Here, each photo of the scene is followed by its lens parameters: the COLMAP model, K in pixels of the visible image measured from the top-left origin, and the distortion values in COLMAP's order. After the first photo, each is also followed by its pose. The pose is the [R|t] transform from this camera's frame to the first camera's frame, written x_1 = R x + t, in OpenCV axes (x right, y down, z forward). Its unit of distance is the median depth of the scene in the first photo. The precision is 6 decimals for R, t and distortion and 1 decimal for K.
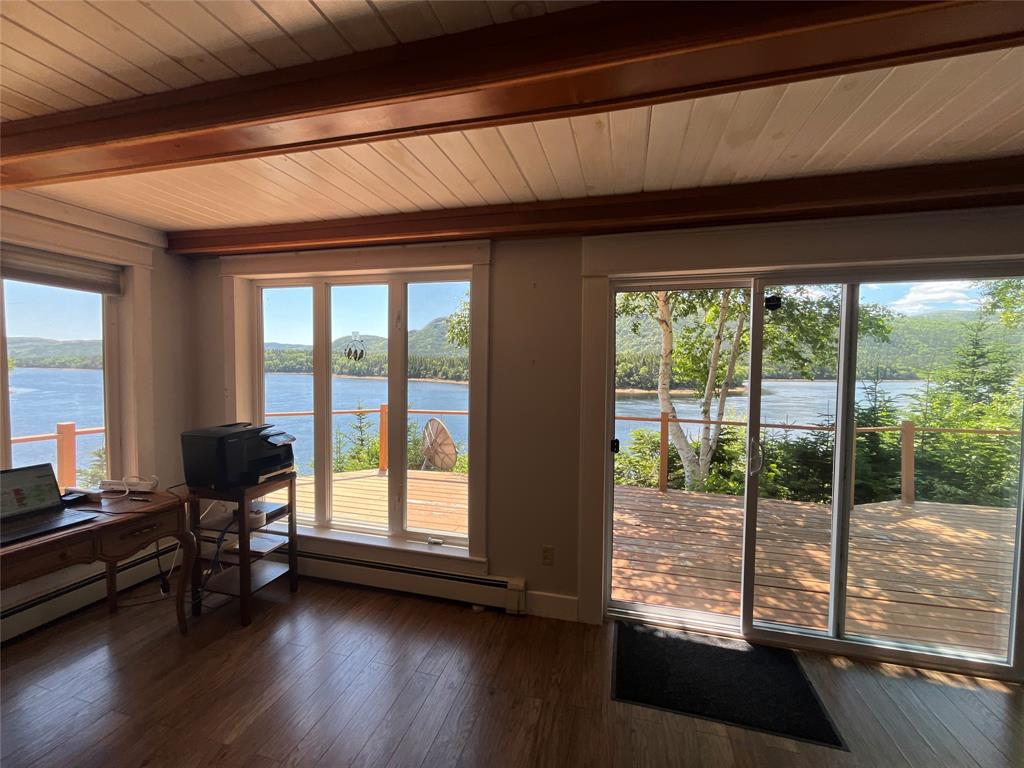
lens RADIAL K [[418.4, 0, 513.2], [0, 418.4, 383.9], [0, 0, 1]] dist [-0.002969, 0.000522]
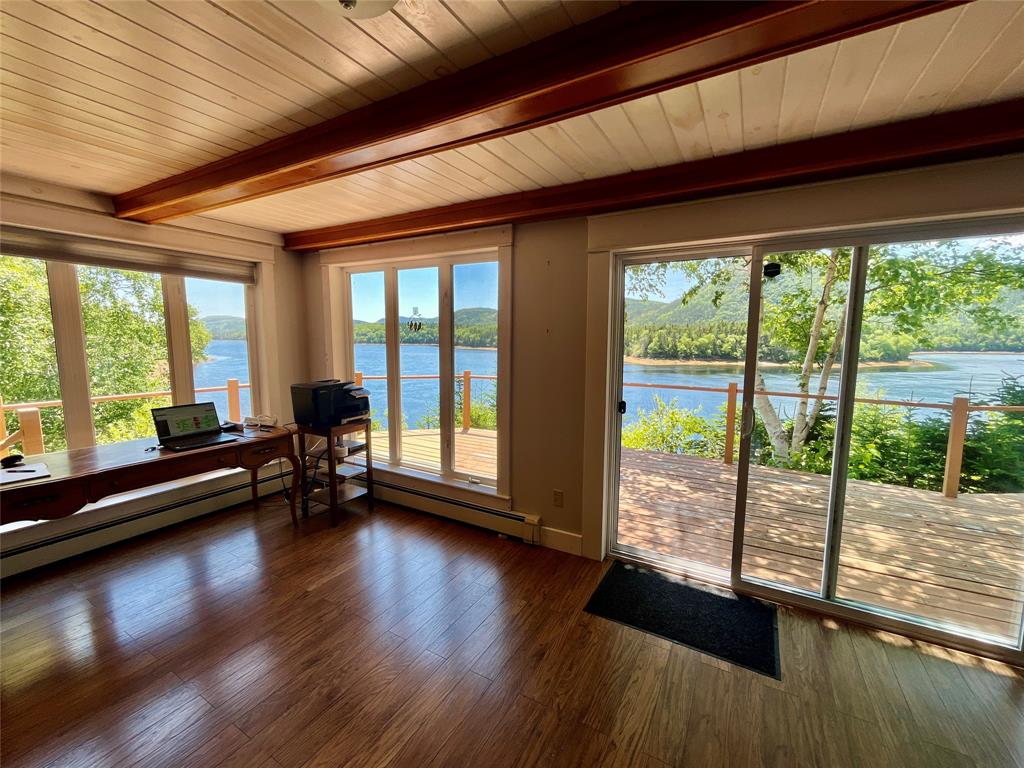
lens RADIAL K [[418.4, 0, 513.4], [0, 418.4, 384.9], [0, 0, 1]] dist [-0.002969, 0.000522]
pose [[0.966955, 0.024196, -0.253797, 0.239359], [-0.006001, 0.997371, 0.072220, 0.011722], [0.254877, -0.068310, 0.964558, -0.127607]]
